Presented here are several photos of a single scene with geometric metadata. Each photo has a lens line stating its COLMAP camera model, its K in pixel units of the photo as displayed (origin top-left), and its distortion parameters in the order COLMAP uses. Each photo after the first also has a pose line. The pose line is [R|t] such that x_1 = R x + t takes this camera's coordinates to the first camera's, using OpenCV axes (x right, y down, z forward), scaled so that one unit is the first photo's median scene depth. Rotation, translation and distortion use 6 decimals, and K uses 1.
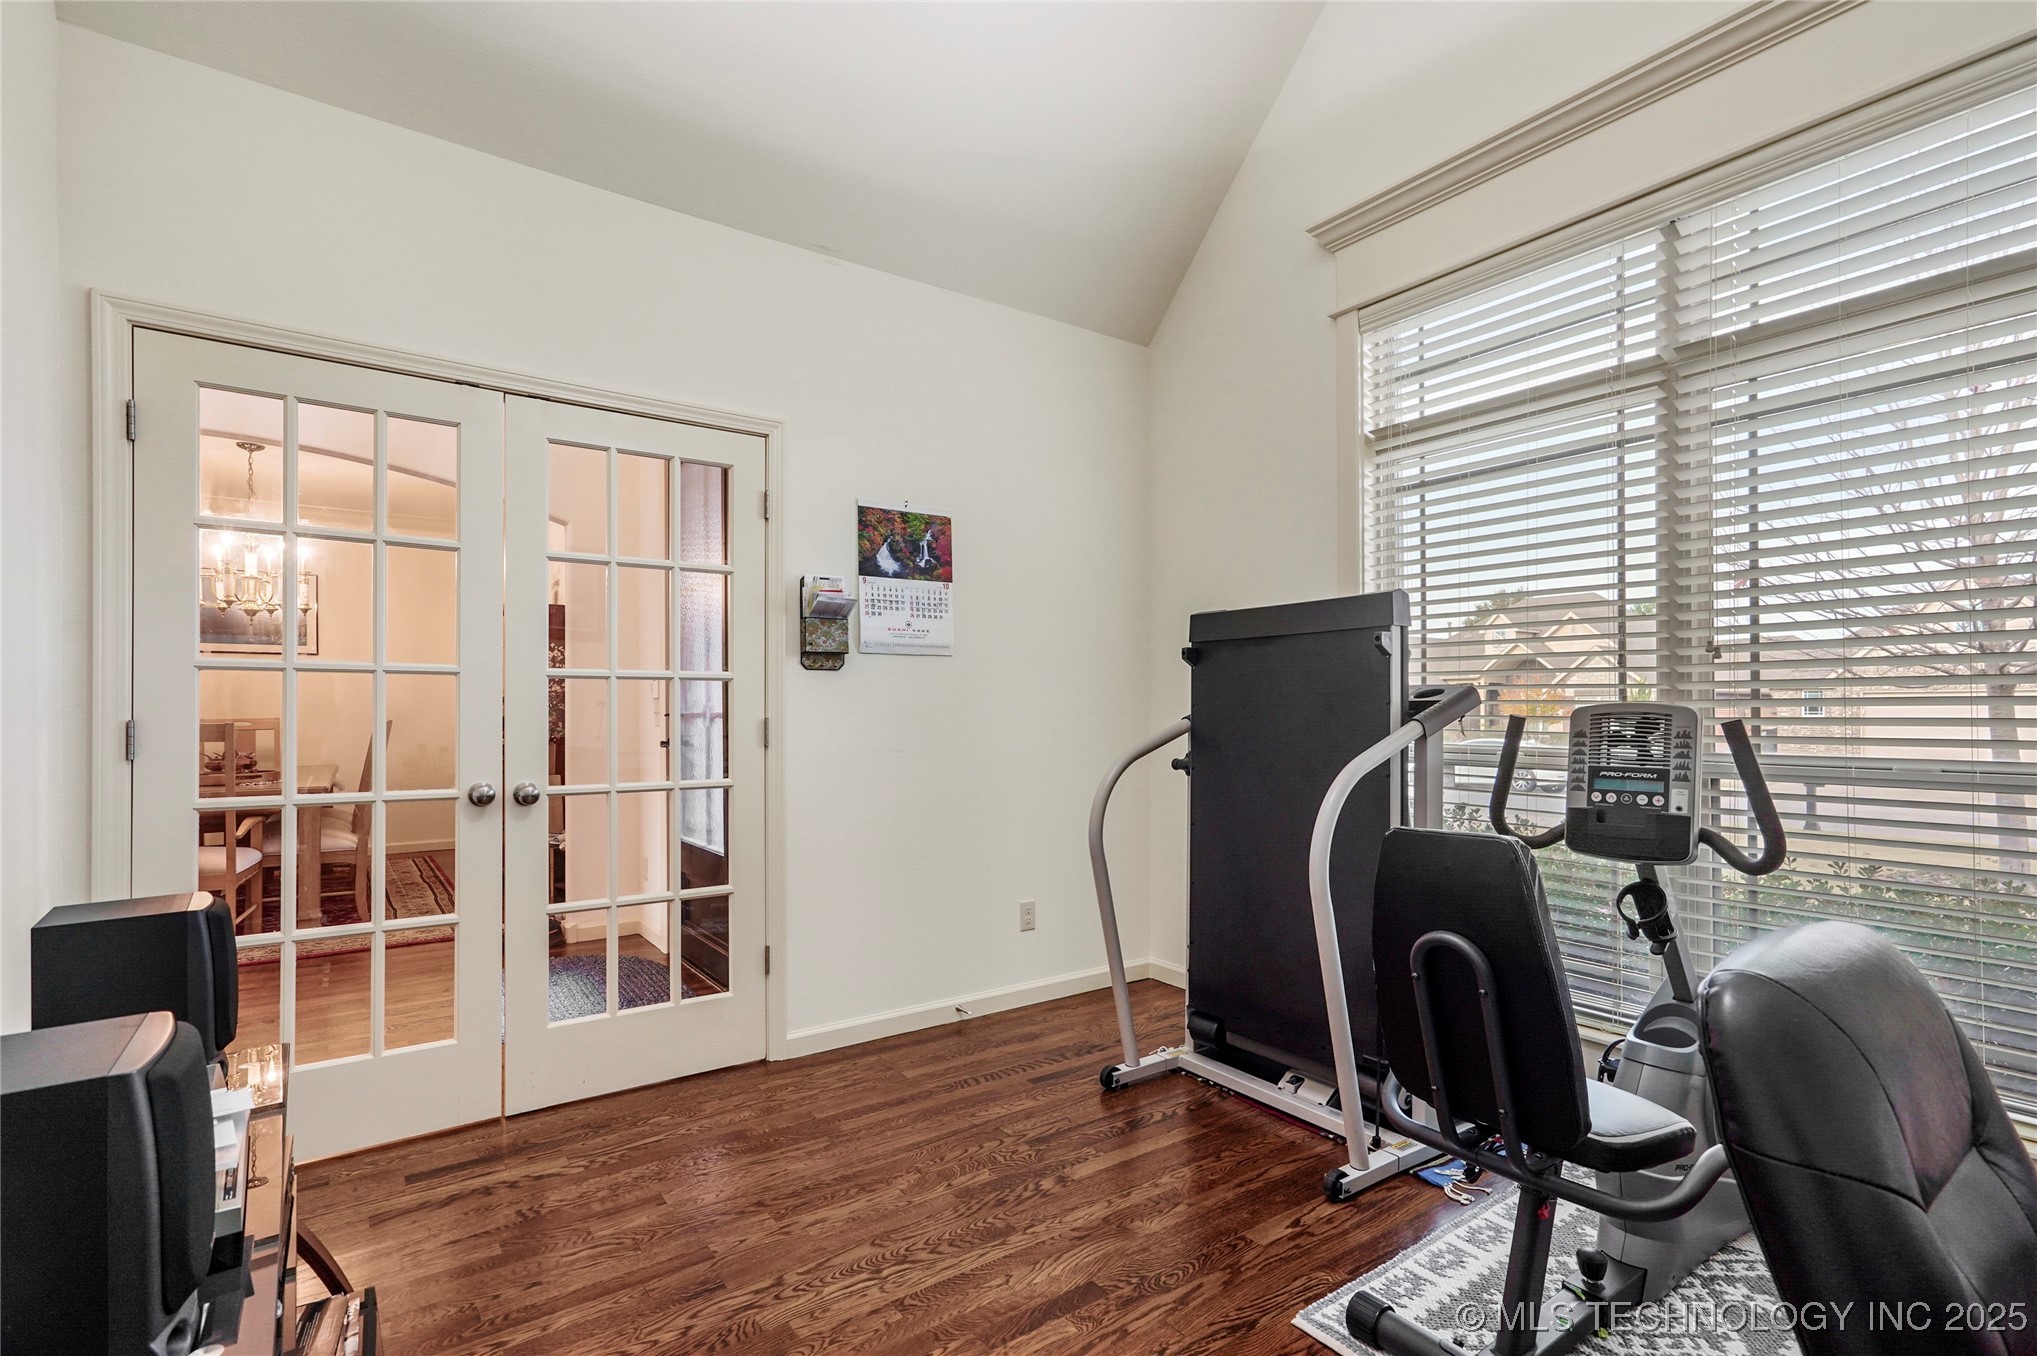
lens RADIAL K [[941.8, 0, 1016.7], [0, 941.8, 706.0], [0, 0, 1]] dist [-0.001037, 0.000455]
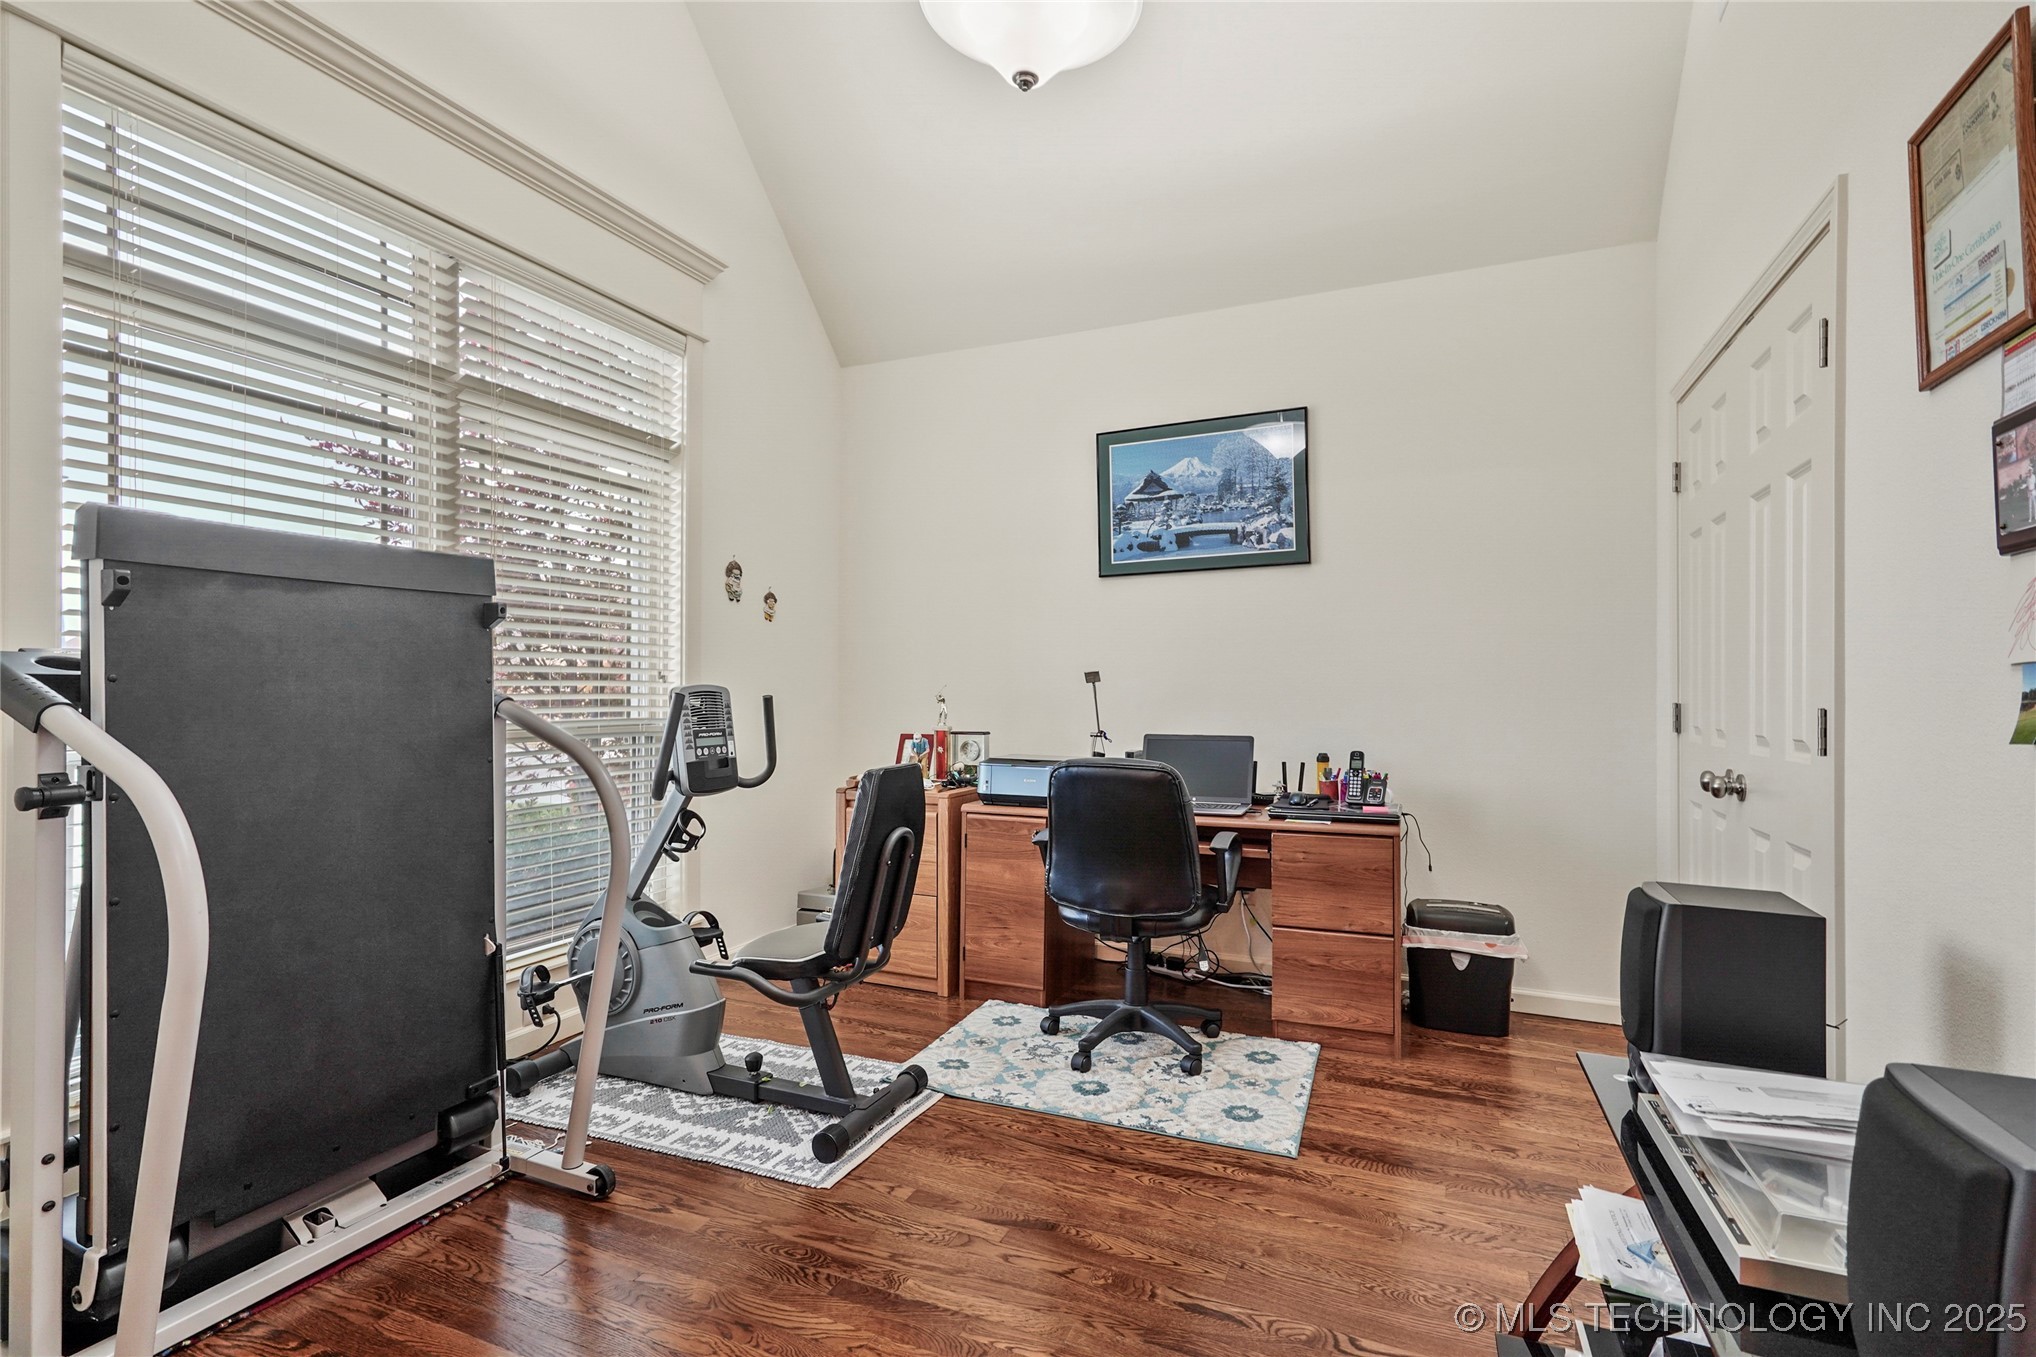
lens RADIAL K [[953.1, 0, 1001.0], [0, 953.1, 716.9], [0, 0, 1]] dist [0.001963, 0.000834]
pose [[-0.497631, -0.019143, 0.867177, -0.709462], [-0.000448, 0.999762, 0.021813, 0.012346], [-0.867388, 0.010466, -0.497522, 1.139301]]
